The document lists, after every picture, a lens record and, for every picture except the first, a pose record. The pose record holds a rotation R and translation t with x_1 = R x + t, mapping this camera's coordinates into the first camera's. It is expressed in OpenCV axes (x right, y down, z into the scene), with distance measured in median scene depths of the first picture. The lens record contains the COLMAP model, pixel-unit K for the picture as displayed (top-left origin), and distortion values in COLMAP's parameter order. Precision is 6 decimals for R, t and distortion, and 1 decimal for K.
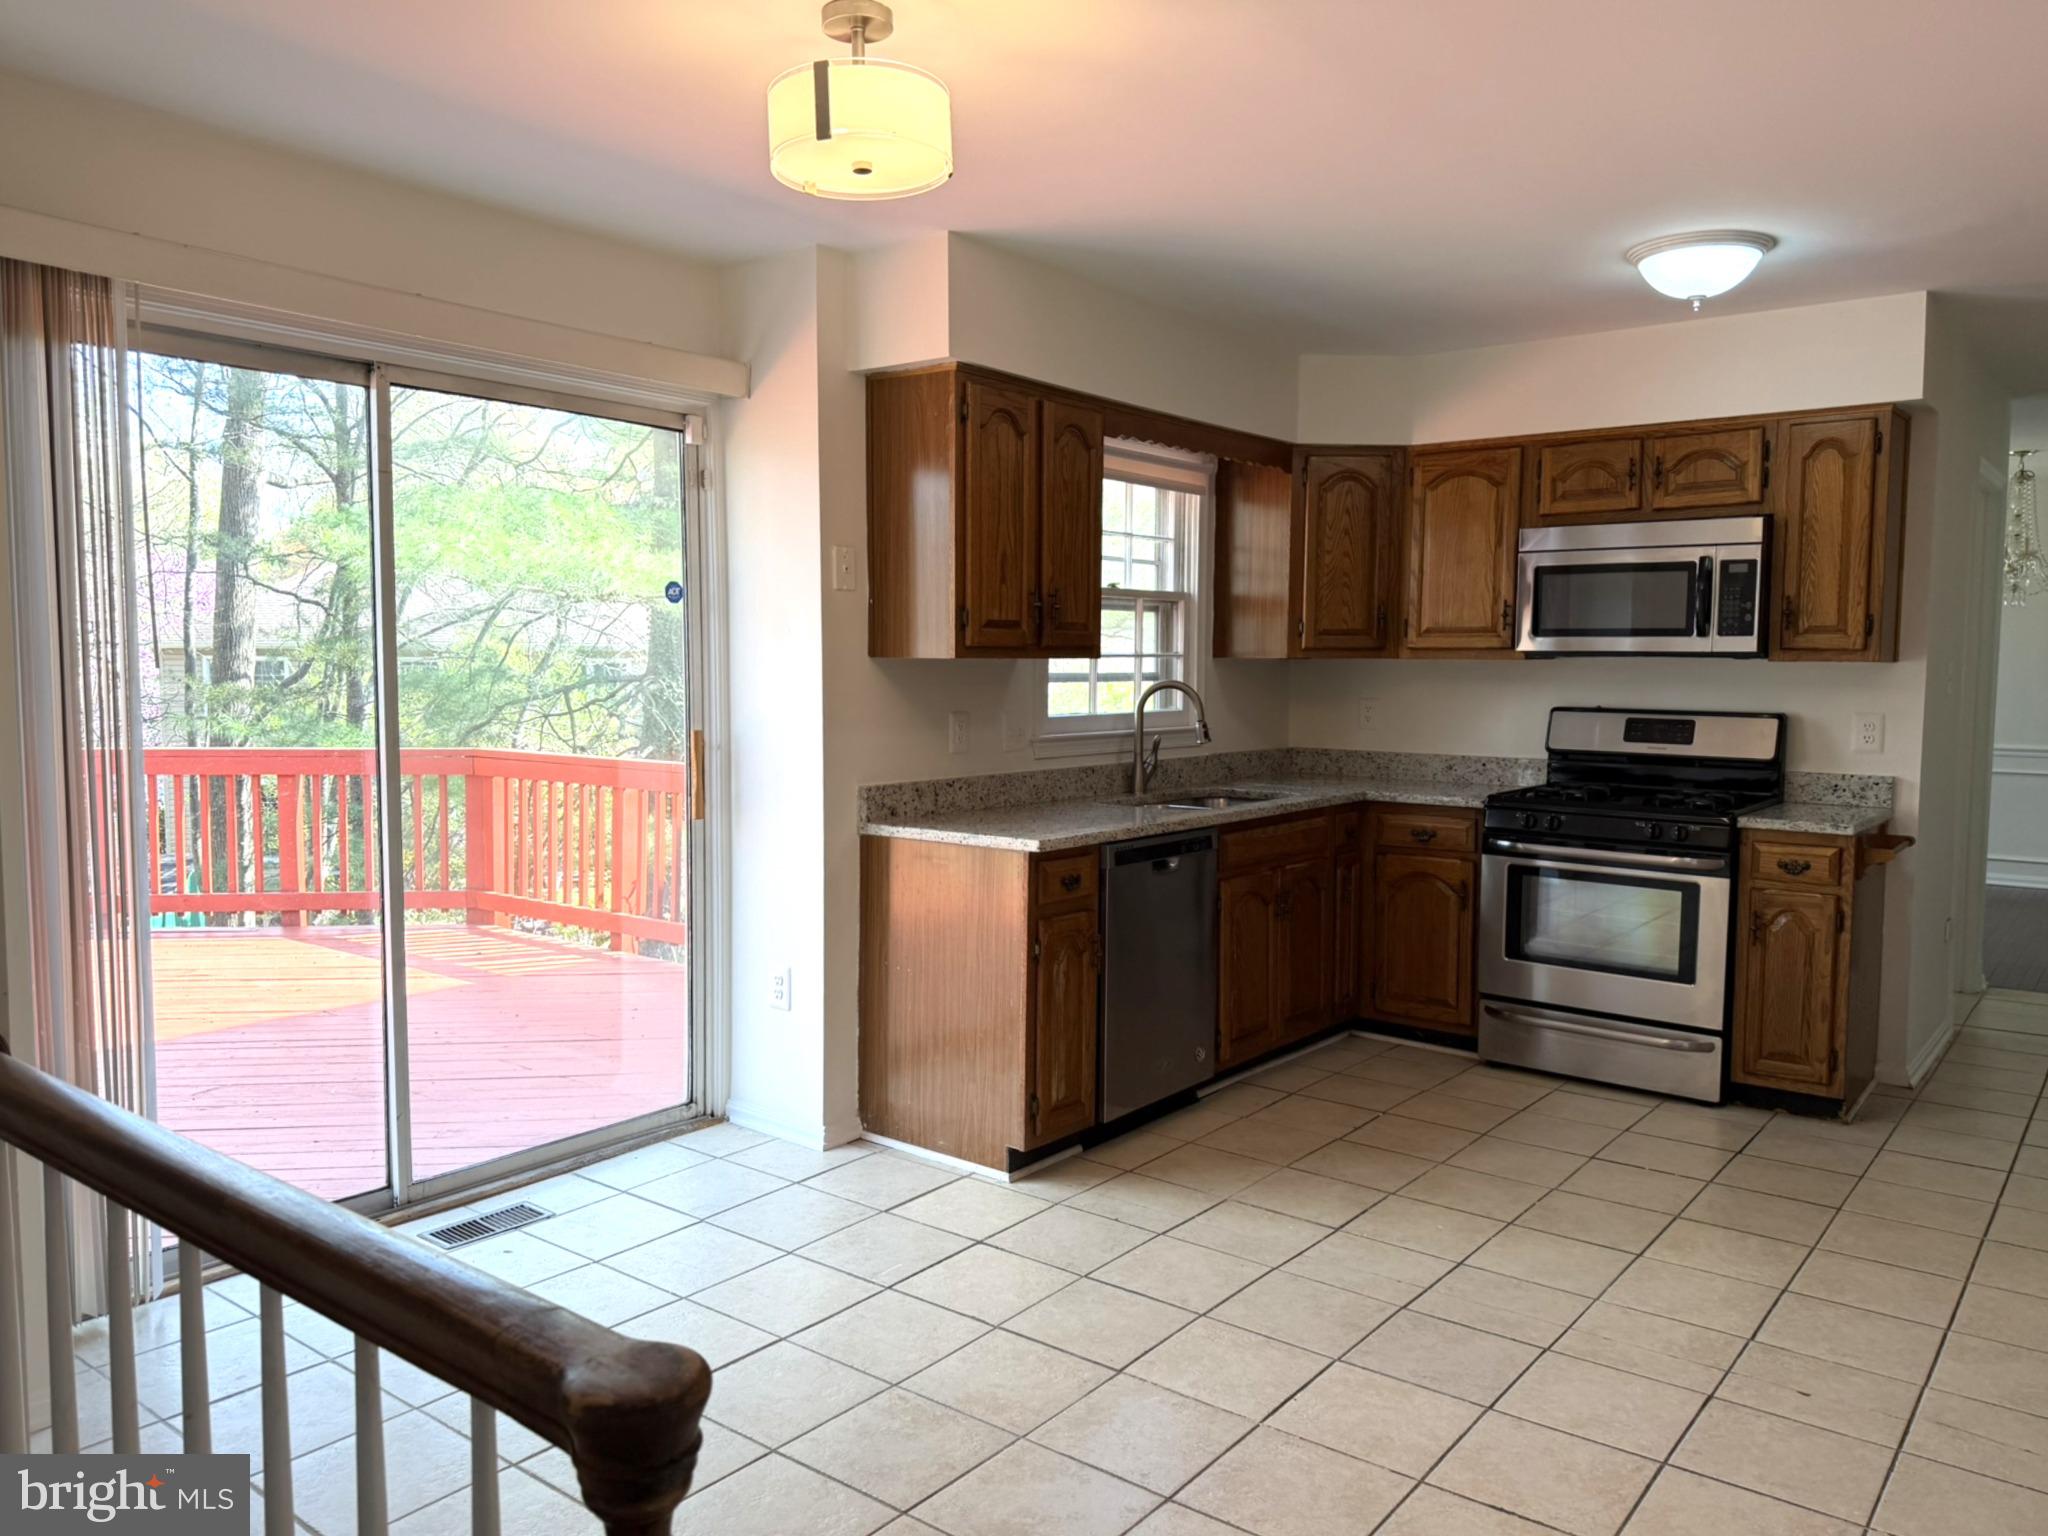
lens RADIAL K [[1463.8, 0, 1034.0], [0, 1463.8, 774.5], [0, 0, 1]] dist [0.150406, -0.266748]
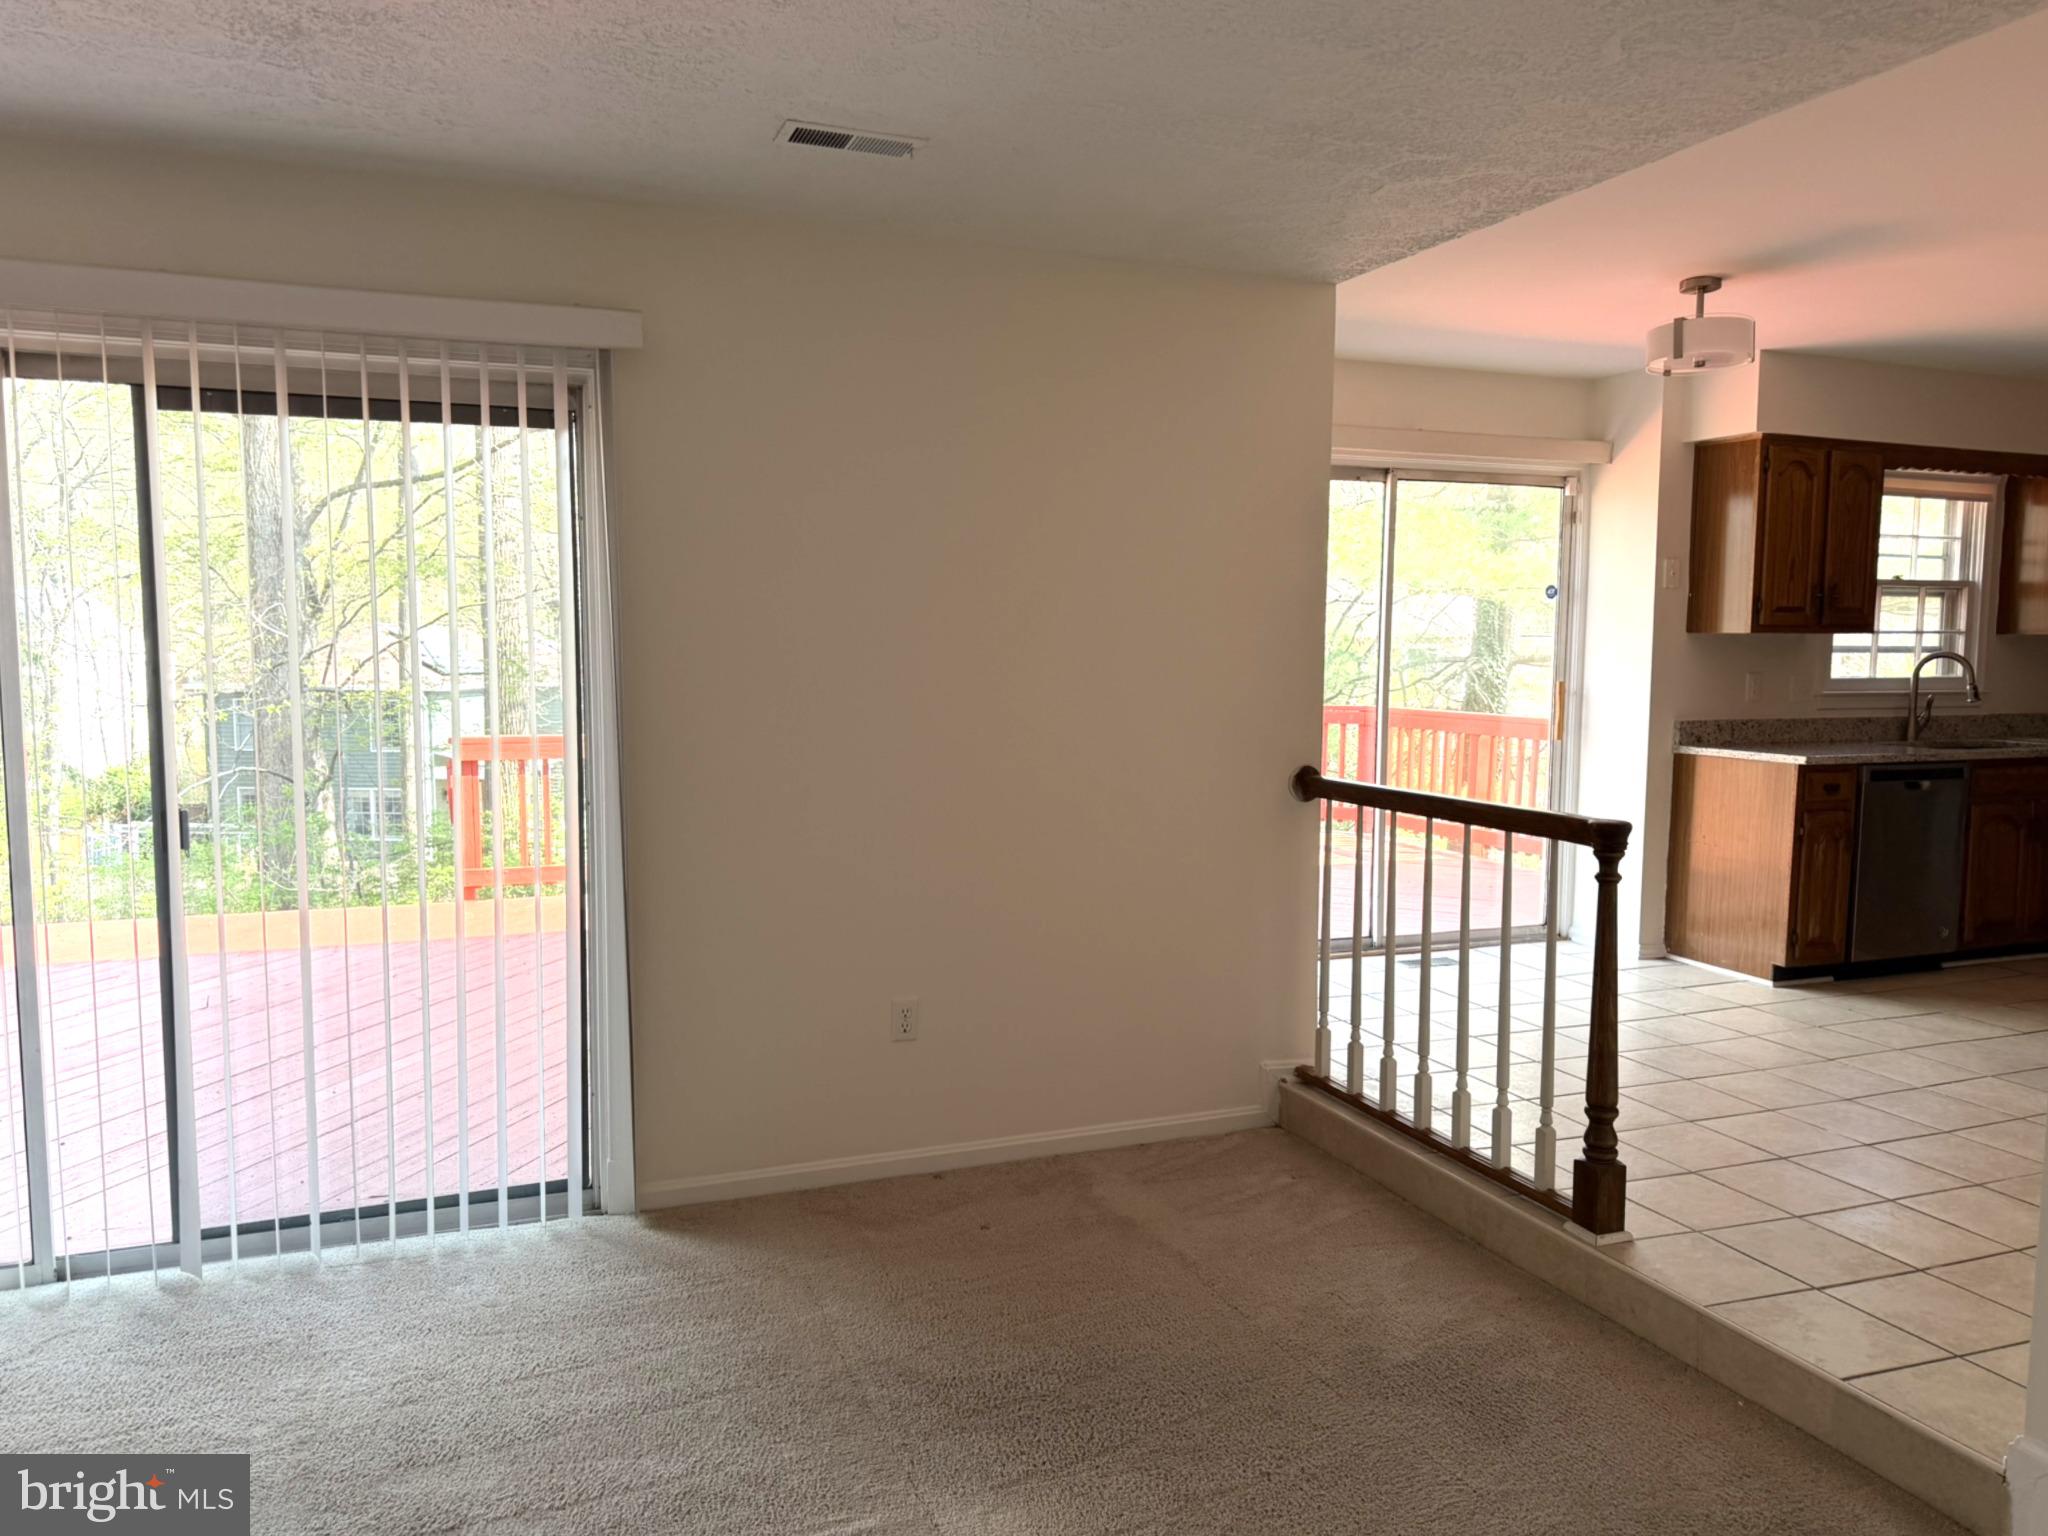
lens RADIAL K [[1454.5, 0, 1025.1], [0, 1454.5, 782.0], [0, 0, 1]] dist [-0.002428, -0.002020]
pose [[0.860723, 0.047285, -0.506873, 0.055911], [-0.039310, 0.998877, 0.026431, 0.050896], [0.507554, -0.002825, 0.861616, -0.530173]]
